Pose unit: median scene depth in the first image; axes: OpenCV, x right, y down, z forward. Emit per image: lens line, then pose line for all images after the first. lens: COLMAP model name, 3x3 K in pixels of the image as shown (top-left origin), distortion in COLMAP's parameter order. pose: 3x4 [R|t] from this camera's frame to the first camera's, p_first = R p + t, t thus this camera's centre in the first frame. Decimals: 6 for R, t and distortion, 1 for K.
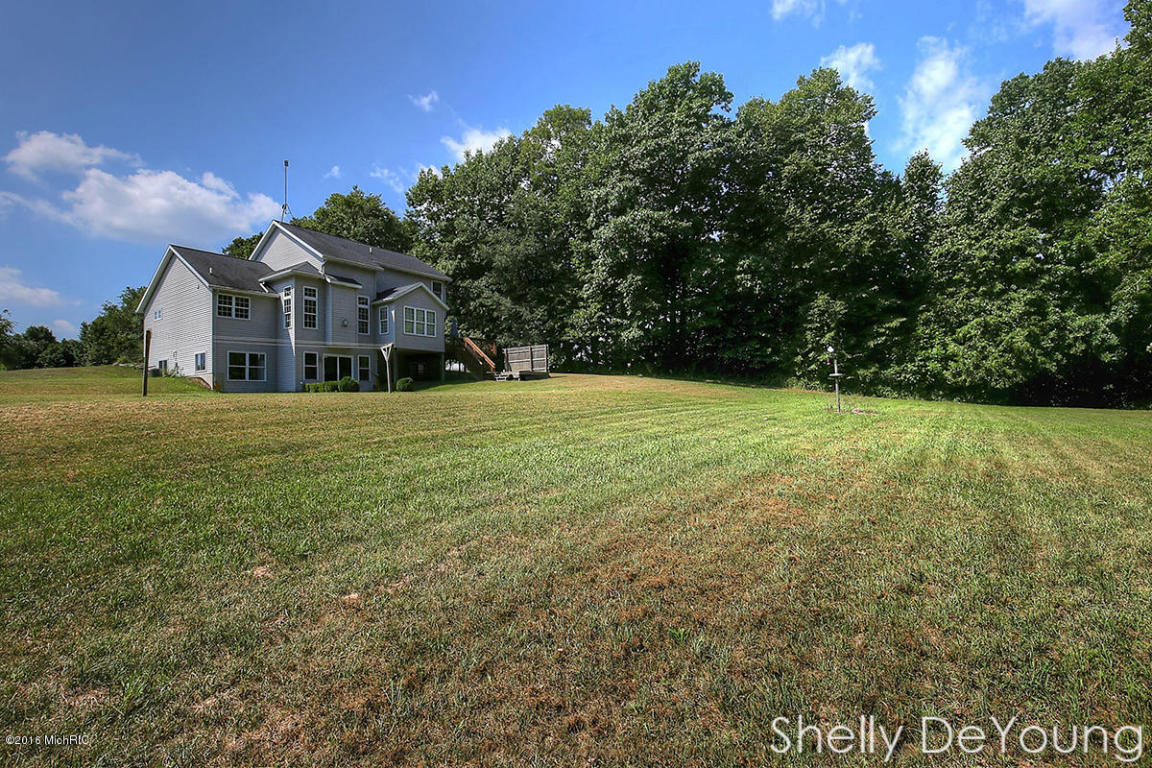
lens RADIAL K [[536.4, 0, 571.0], [0, 536.4, 386.3], [0, 0, 1]] dist [-0.034235, 0.005514]
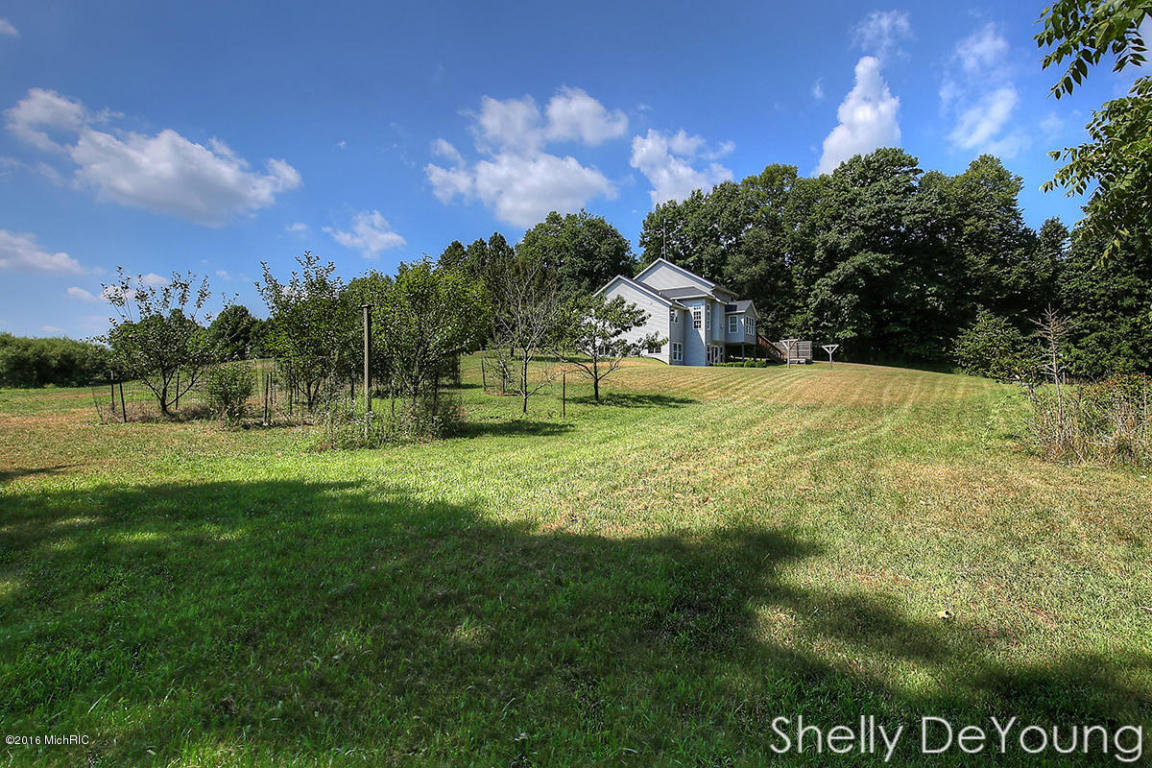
lens RADIAL K [[536.4, 0, 574.0], [0, 536.4, 378.1], [0, 0, 1]] dist [-0.034235, 0.005514]
pose [[0.999297, 0.030453, -0.021853, -0.694898], [-0.030041, 0.999370, 0.018920, 0.019550], [0.022416, -0.018250, 0.999582, -0.547370]]
